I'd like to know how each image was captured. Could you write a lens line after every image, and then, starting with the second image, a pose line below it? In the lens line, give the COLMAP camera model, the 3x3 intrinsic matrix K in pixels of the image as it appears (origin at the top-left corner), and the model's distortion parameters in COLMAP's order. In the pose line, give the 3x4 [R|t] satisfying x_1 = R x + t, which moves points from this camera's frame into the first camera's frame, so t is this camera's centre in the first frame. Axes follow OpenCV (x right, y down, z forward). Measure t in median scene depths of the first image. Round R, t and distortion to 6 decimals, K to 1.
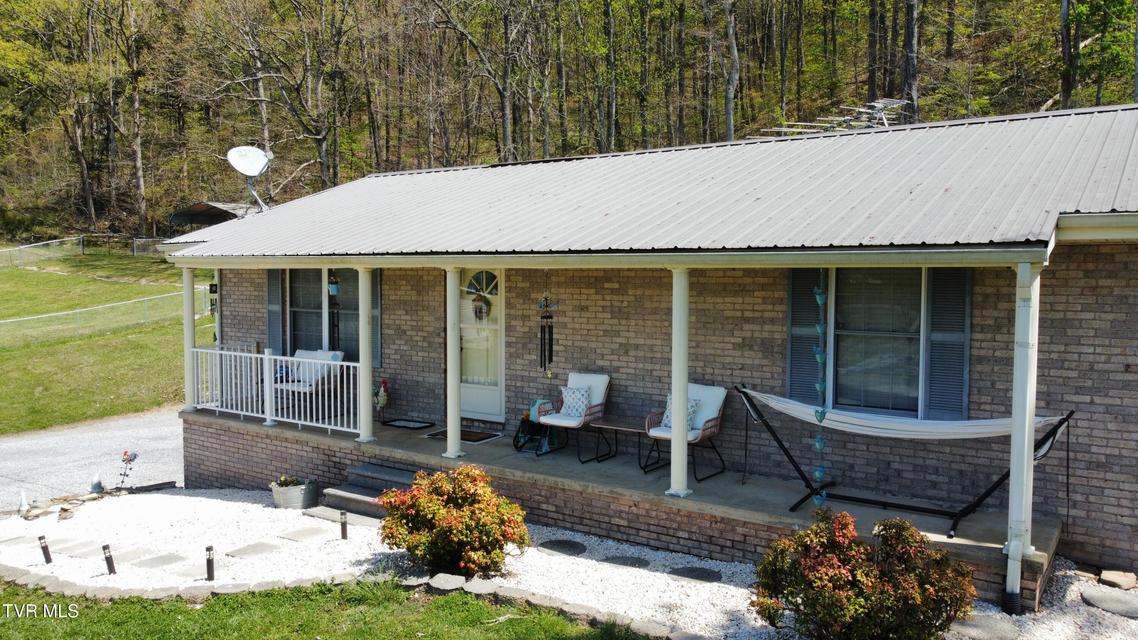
lens RADIAL K [[882.9, 0, 569.0], [0, 882.9, 320.0], [0, 0, 1]] dist [0.028901, -0.005660]
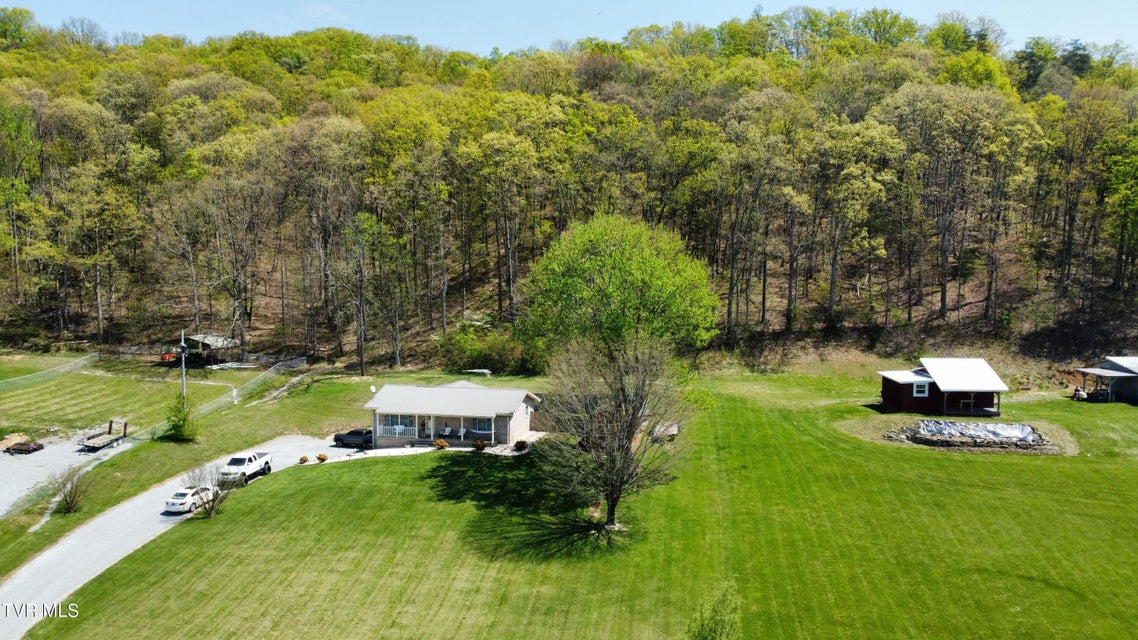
lens RADIAL K [[882.9, 0, 569.0], [0, 882.9, 320.0], [0, 0, 1]] dist [0.028901, -0.005660]
pose [[0.929027, -0.024916, 0.369172, -1.901084], [0.022422, 0.999688, 0.011044, -0.981006], [-0.369332, -0.001982, 0.929296, -6.860714]]
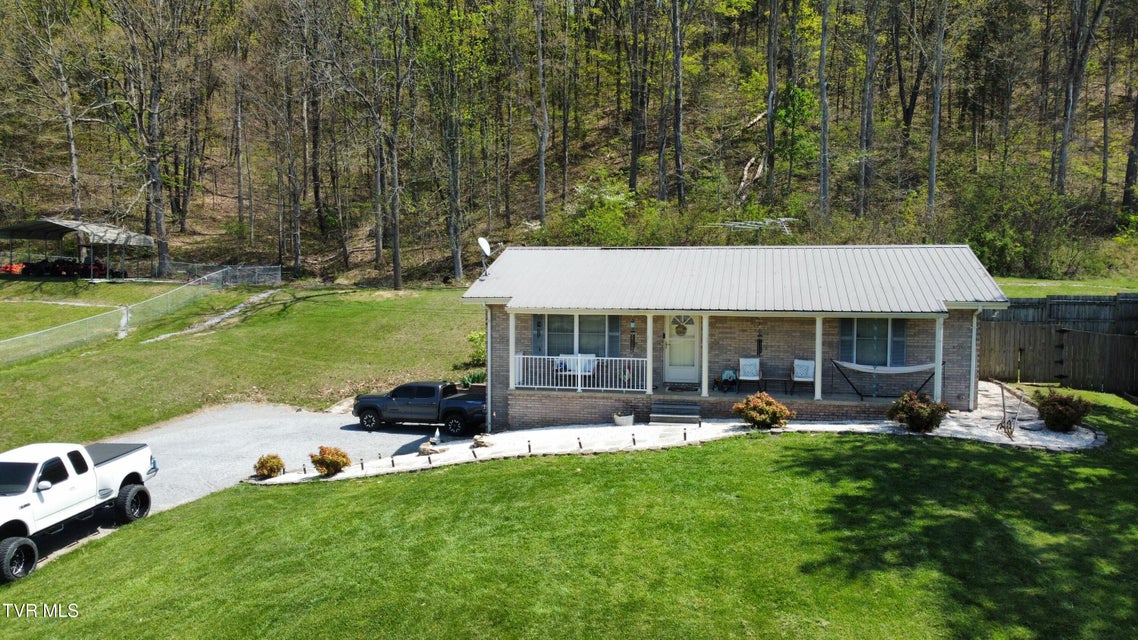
lens RADIAL K [[891.2, 0, 569.0], [0, 891.2, 320.0], [0, 0, 1]] dist [0.014841, 0.001259]
pose [[0.921645, -0.028075, 0.387016, -1.375277], [0.024307, 0.999598, 0.014629, -0.090383], [-0.387271, -0.004075, 0.921957, -1.041532]]
